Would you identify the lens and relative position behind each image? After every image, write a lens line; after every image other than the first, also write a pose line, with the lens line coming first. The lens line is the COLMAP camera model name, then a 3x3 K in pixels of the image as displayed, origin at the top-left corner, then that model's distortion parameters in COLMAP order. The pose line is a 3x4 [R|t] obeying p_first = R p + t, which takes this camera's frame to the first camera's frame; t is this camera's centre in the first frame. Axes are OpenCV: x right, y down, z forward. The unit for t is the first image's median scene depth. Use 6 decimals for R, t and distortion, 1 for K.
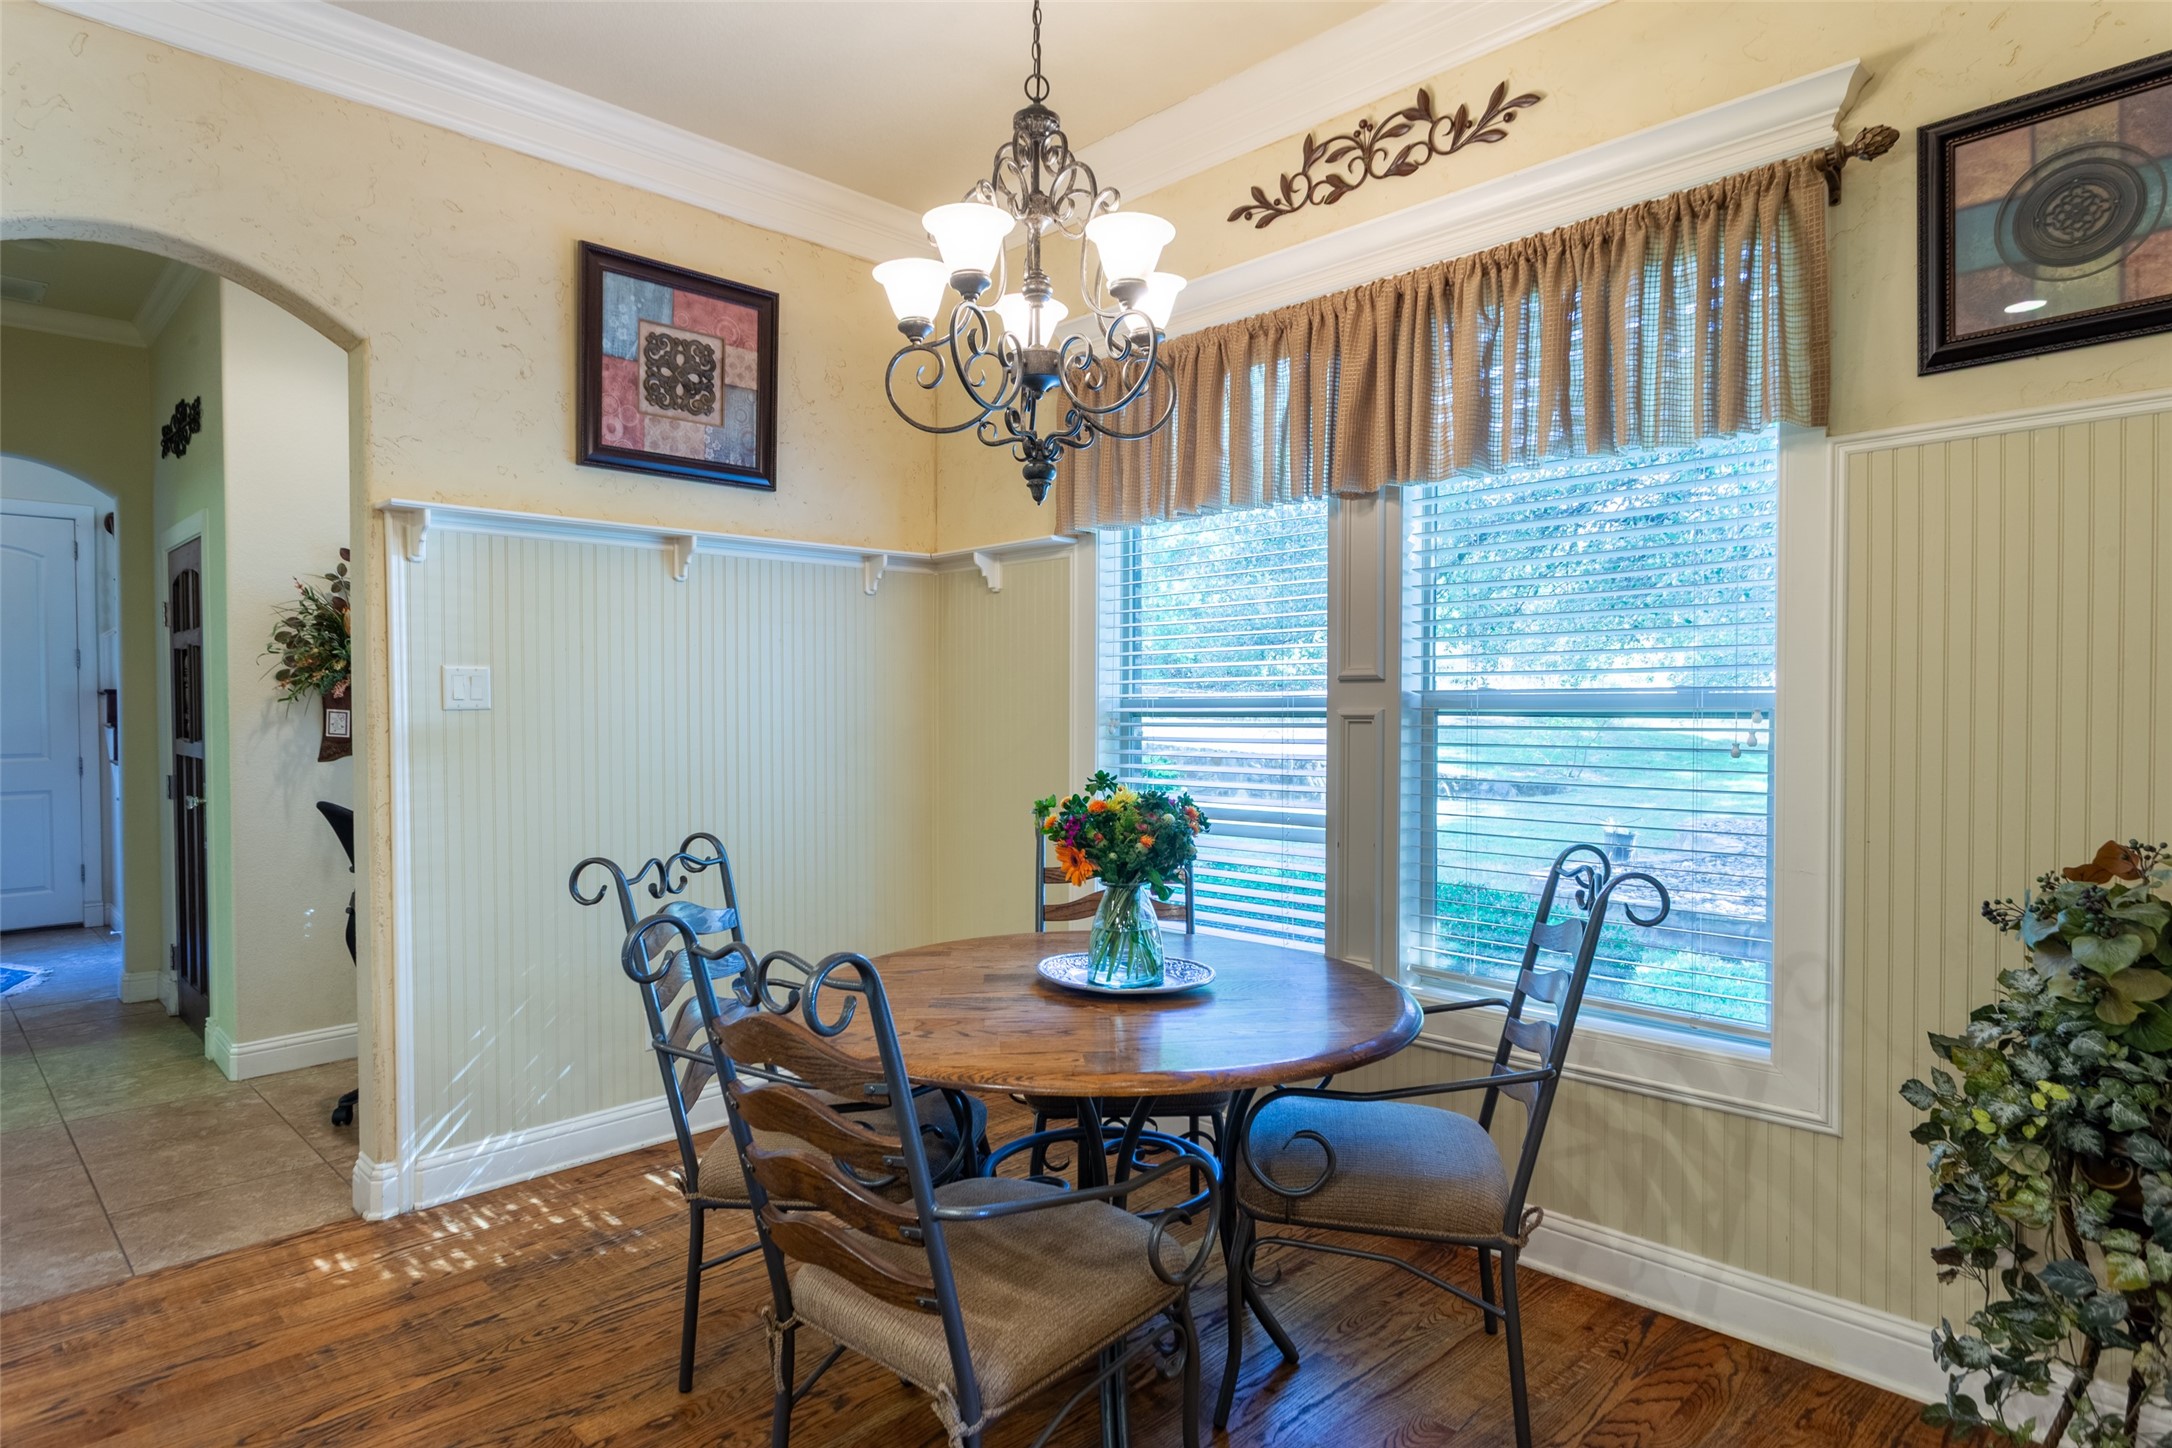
lens RADIAL K [[1200.0, 0, 1077.2], [0, 1200.0, 726.9], [0, 0, 1]] dist [0.000872, 0.002349]
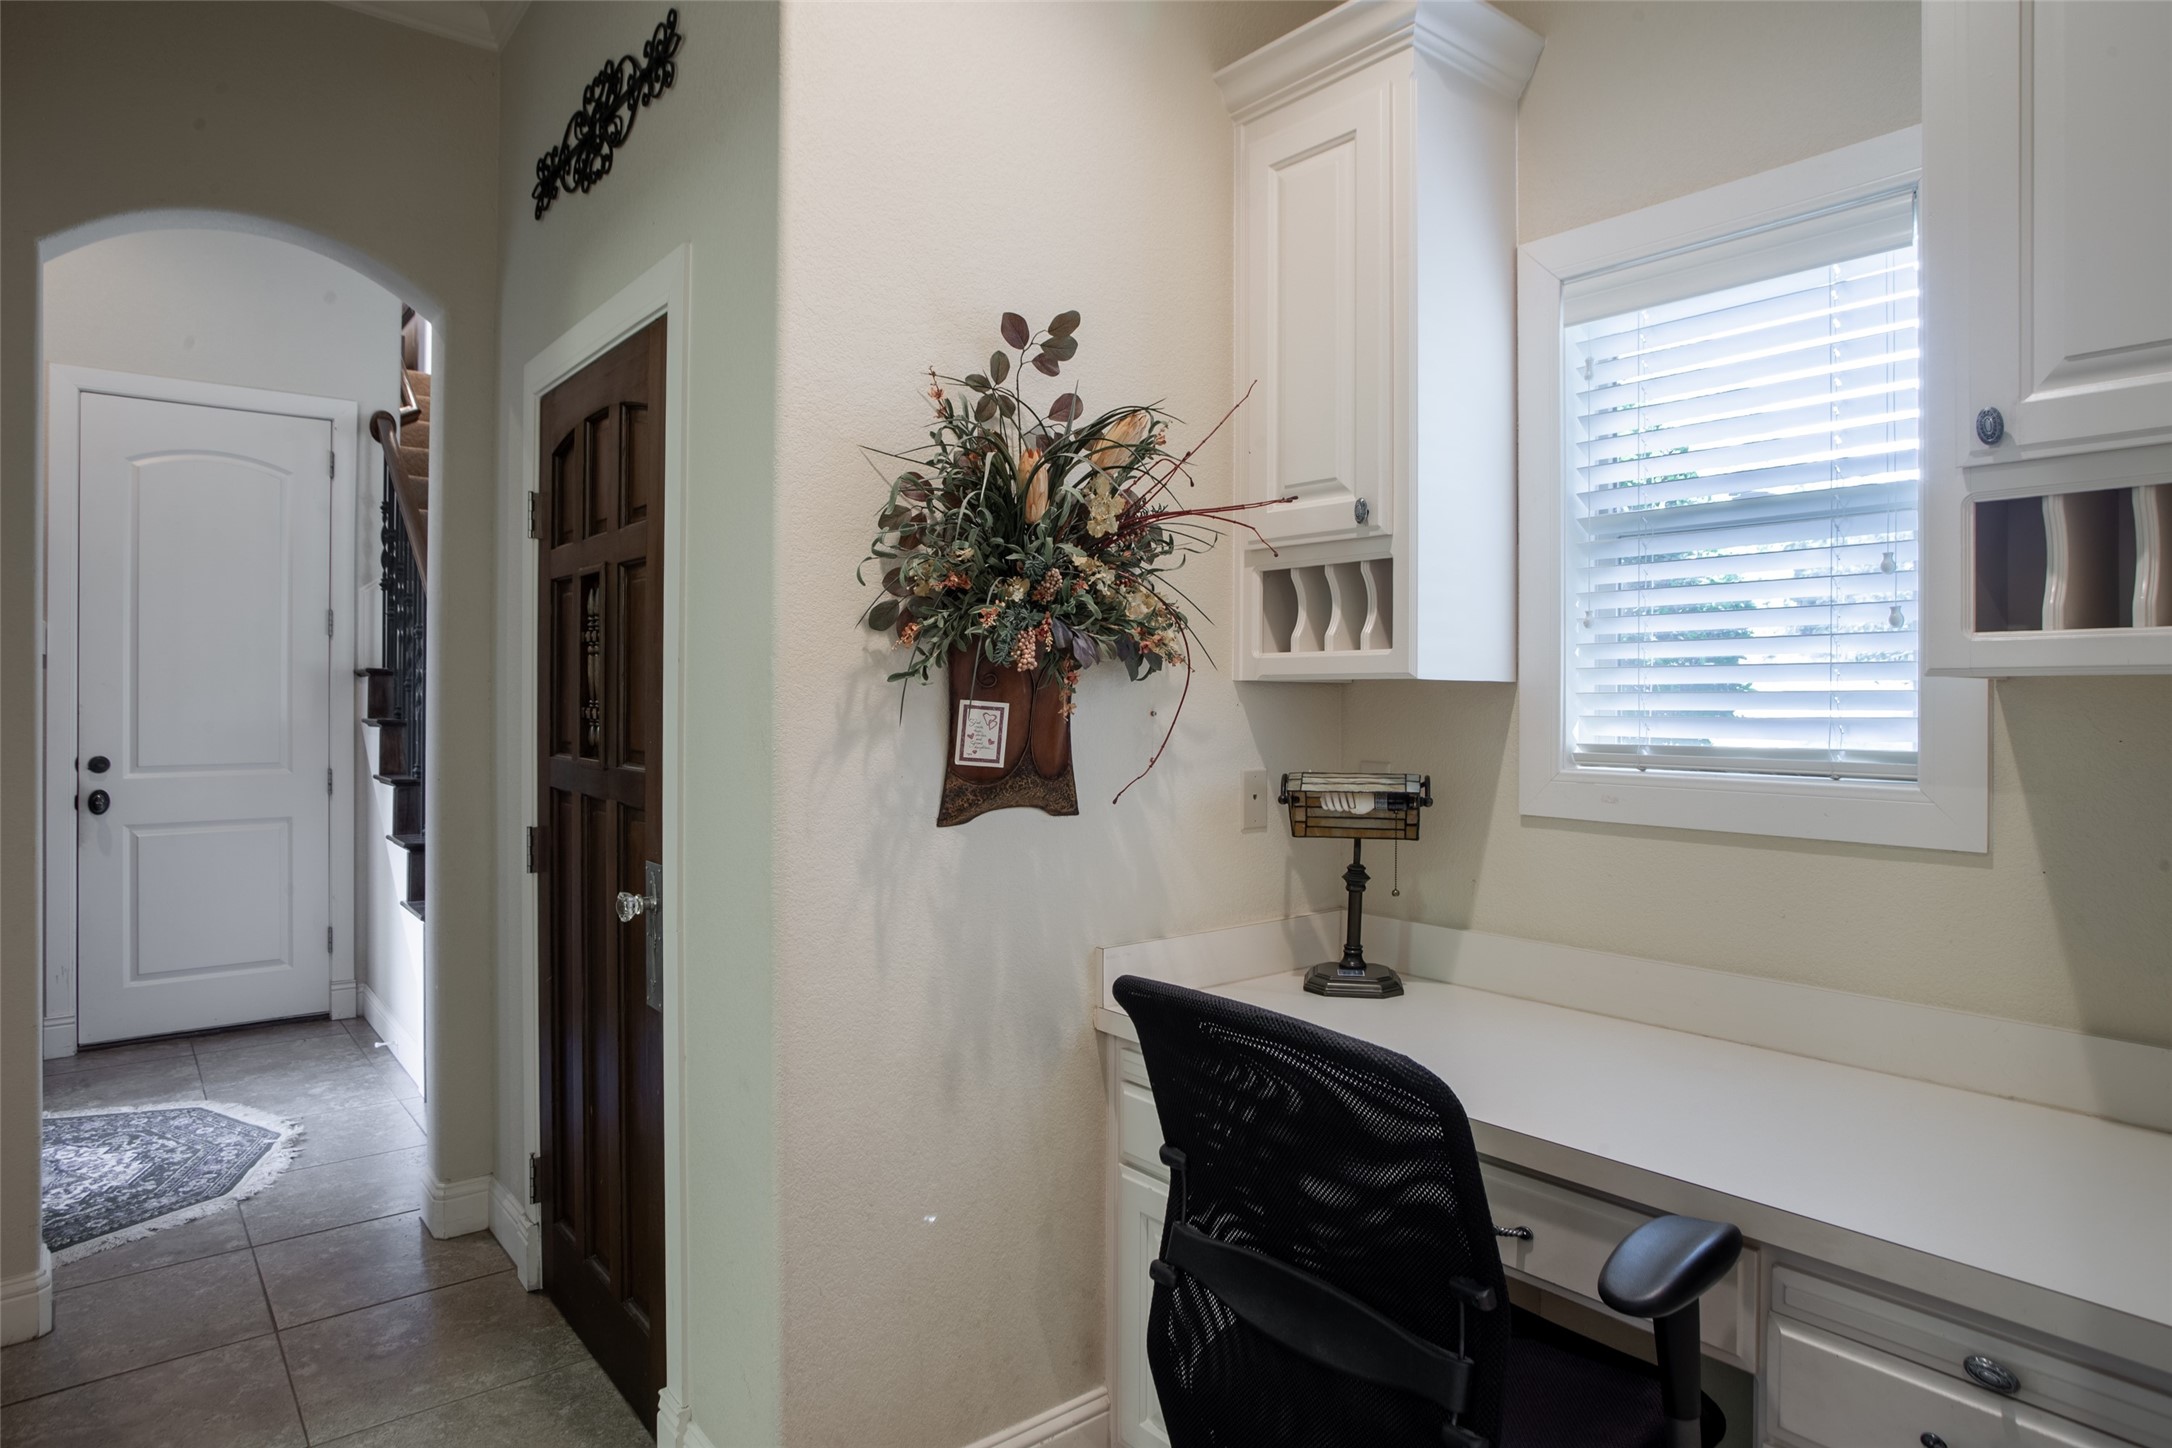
lens RADIAL K [[1228.5, 0, 1086.0], [0, 1228.5, 698.4], [0, 0, 1]] dist [-0.001365, 0.000141]
pose [[0.993674, 0.004907, -0.112193, -0.545022], [-0.006817, 0.999838, -0.016642, -0.008775], [0.112093, 0.017301, 0.993547, 0.593559]]
